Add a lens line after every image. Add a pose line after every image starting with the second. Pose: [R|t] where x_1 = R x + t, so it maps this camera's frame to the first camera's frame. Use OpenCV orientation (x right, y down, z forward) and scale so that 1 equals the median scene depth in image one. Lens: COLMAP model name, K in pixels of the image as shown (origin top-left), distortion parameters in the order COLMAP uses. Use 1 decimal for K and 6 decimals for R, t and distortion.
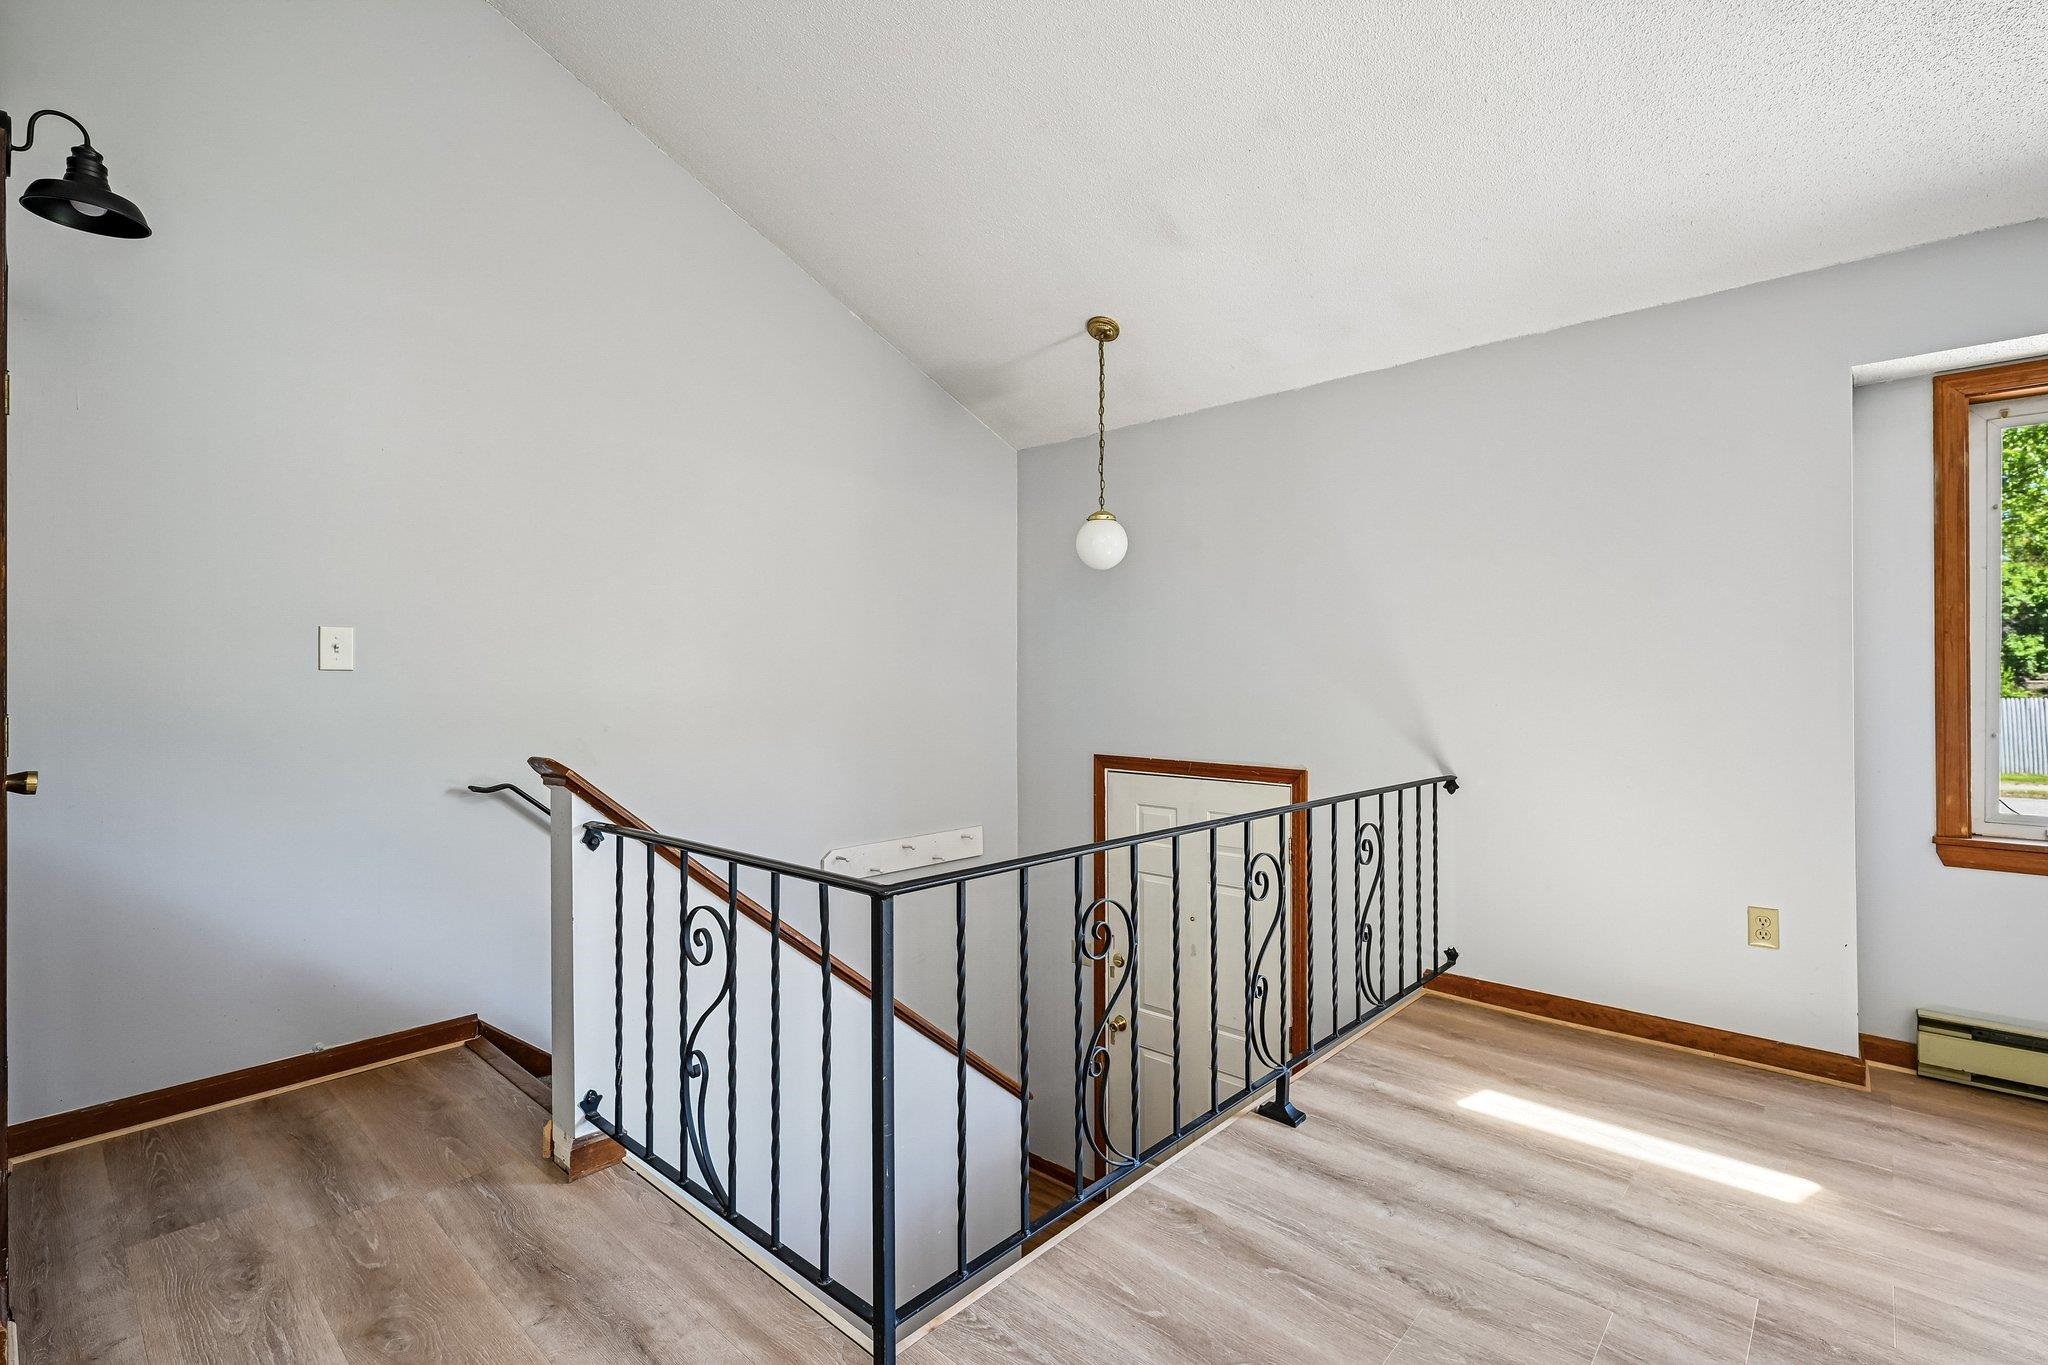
lens RADIAL K [[921.9, 0, 1024.8], [0, 921.9, 684.3], [0, 0, 1]] dist [-0.002615, -0.000896]
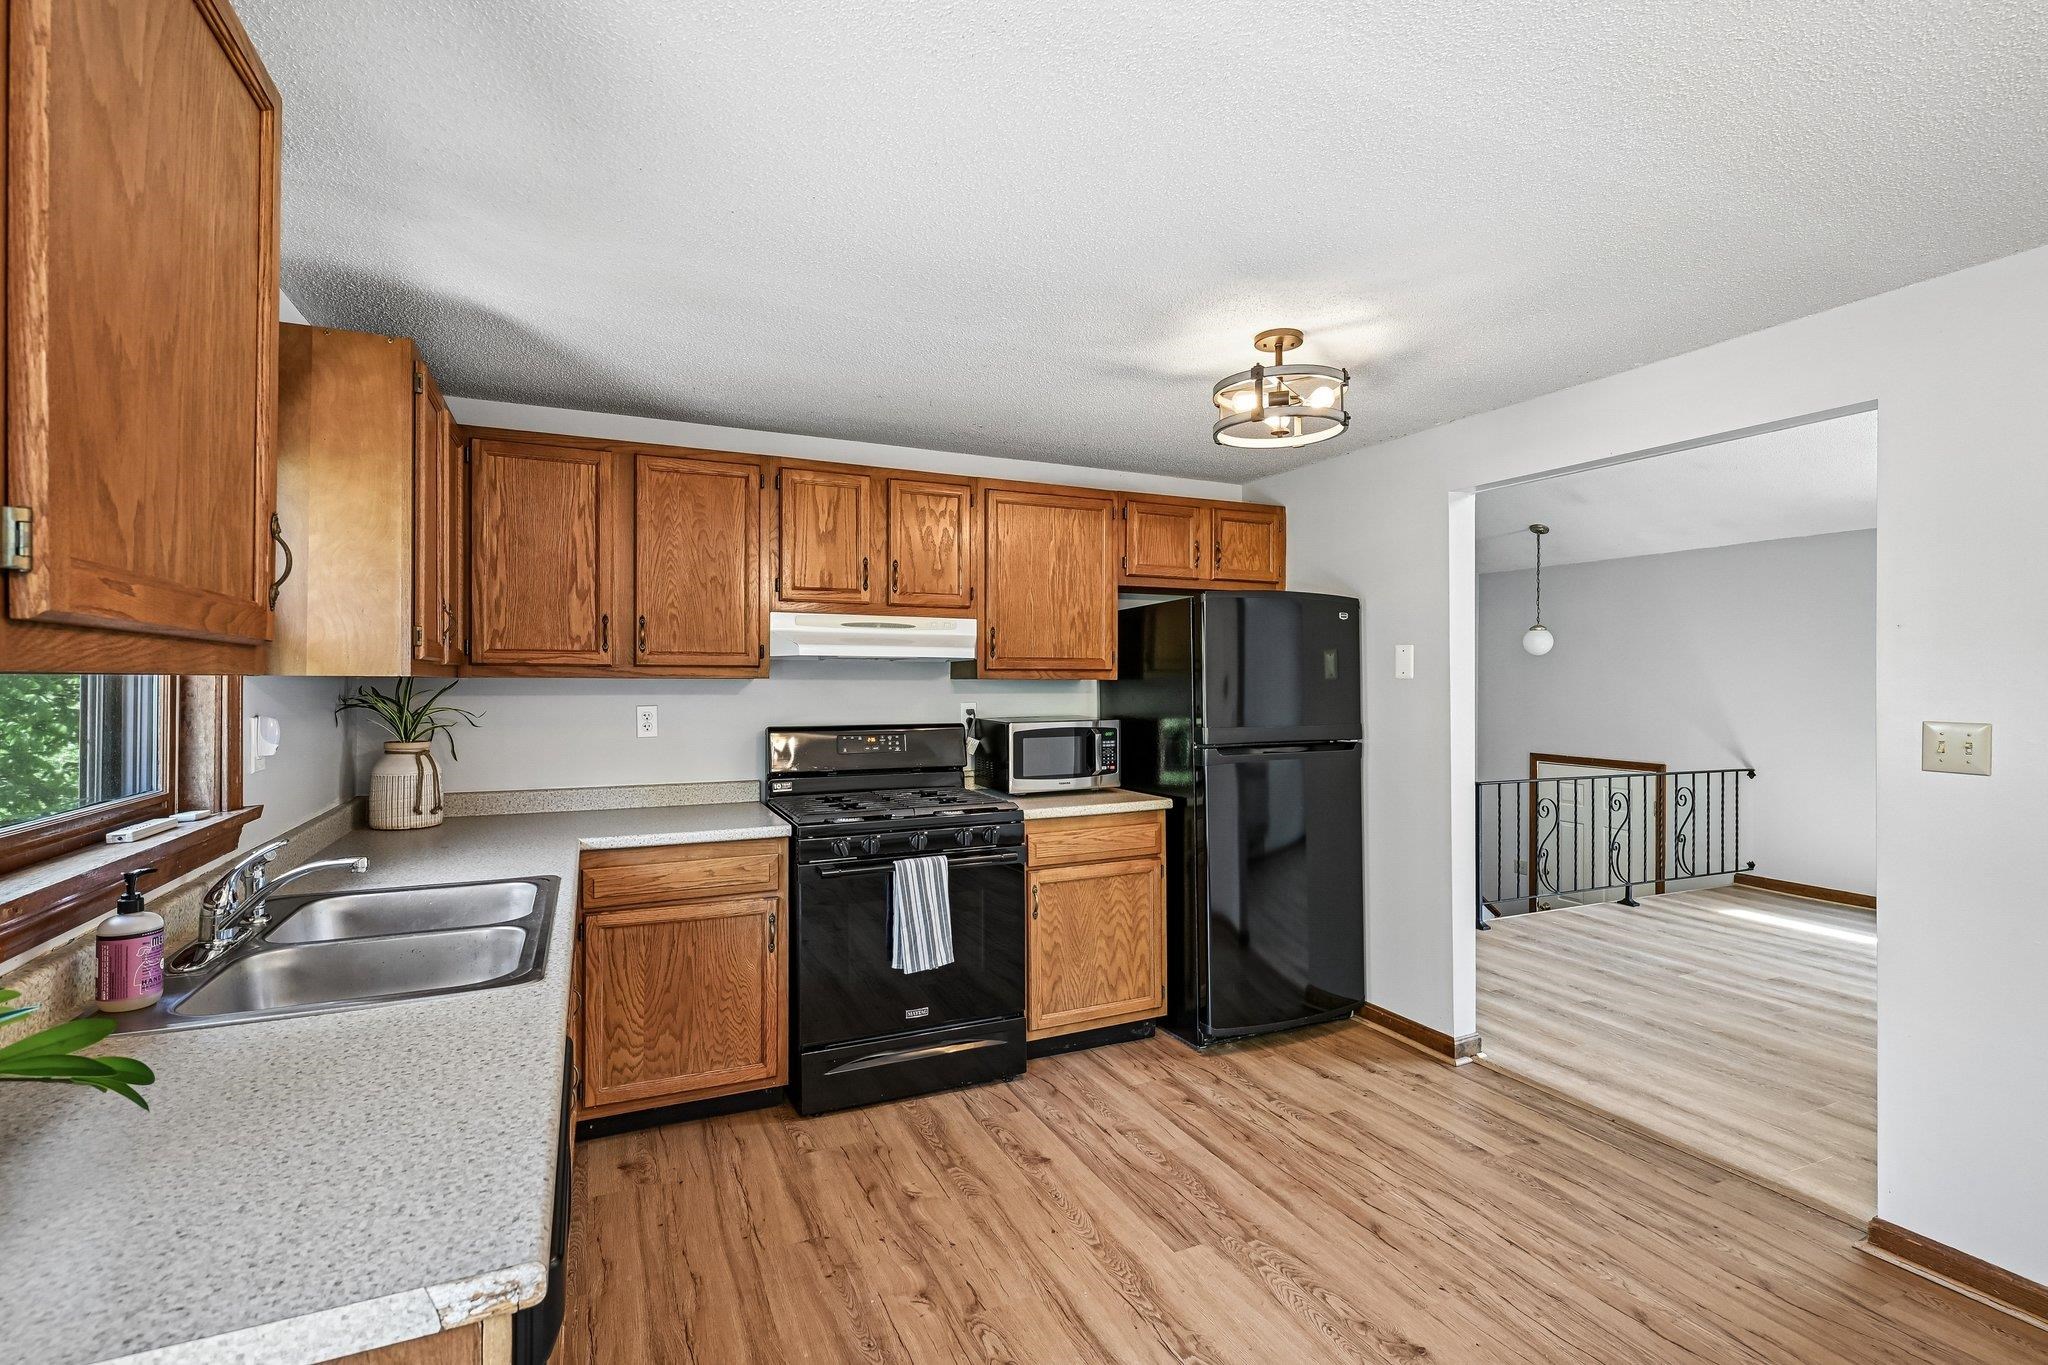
lens RADIAL K [[918.0, 0, 1034.0], [0, 918.0, 677.0], [0, 0, 1]] dist [0.002511, -0.000027]
pose [[0.920731, 0.003495, -0.390182, -0.192085], [-0.006373, 0.999961, -0.006082, -0.085253], [0.390145, 0.008086, 0.920718, -1.645103]]
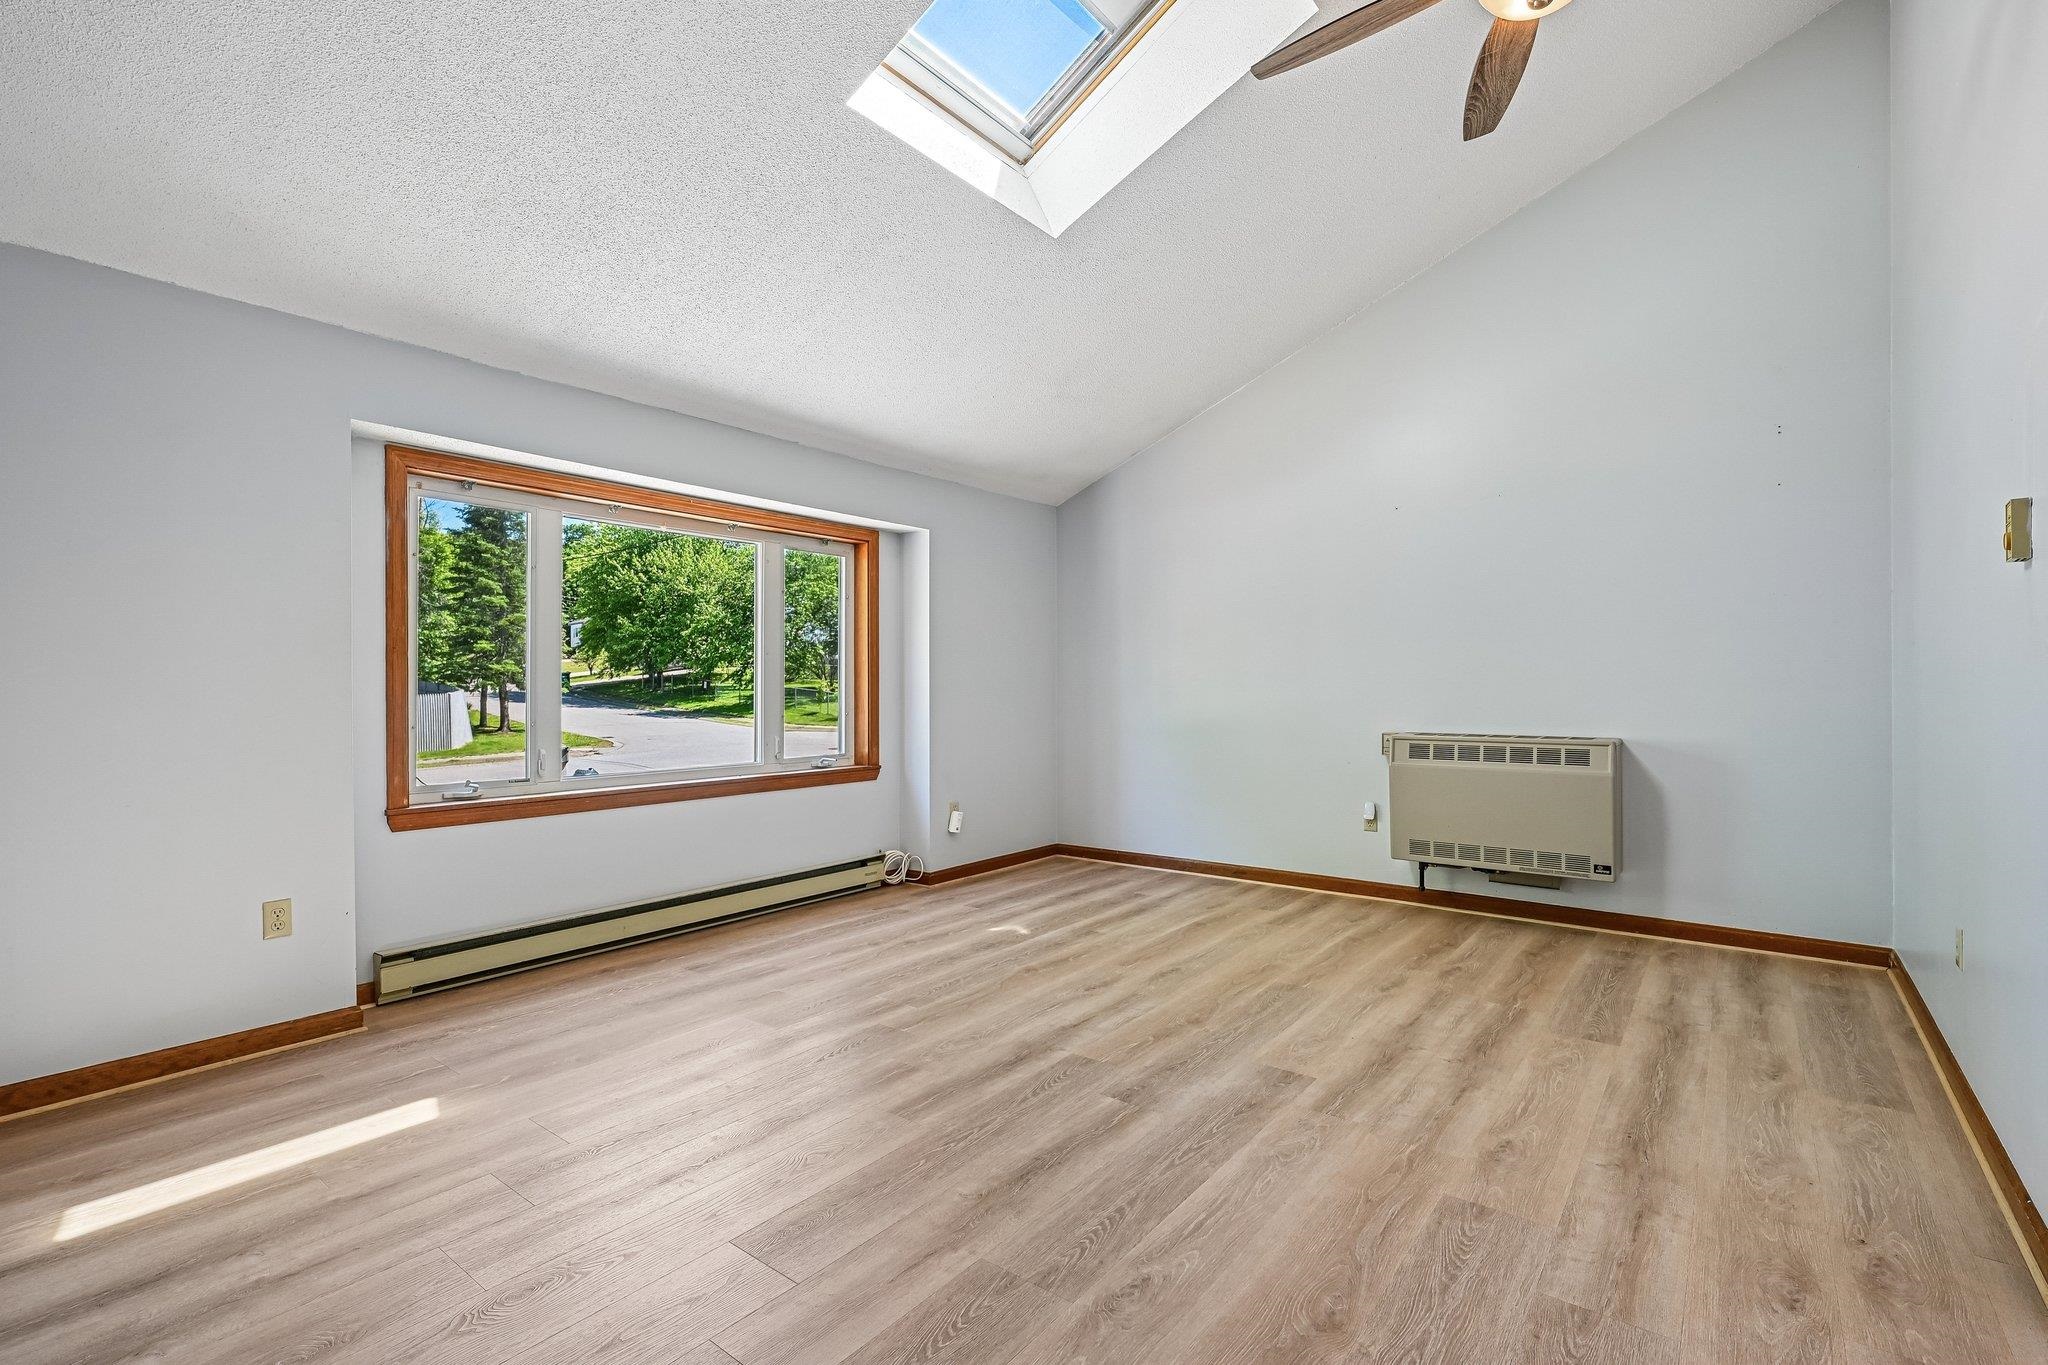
lens RADIAL K [[927.0, 0, 1026.4], [0, 927.0, 685.6], [0, 0, 1]] dist [0.002390, -0.000763]
pose [[-0.079208, -0.000784, 0.996858, -0.348112], [0.003795, 0.999992, 0.001088, -0.002965], [-0.996851, 0.003869, -0.079204, 0.232173]]
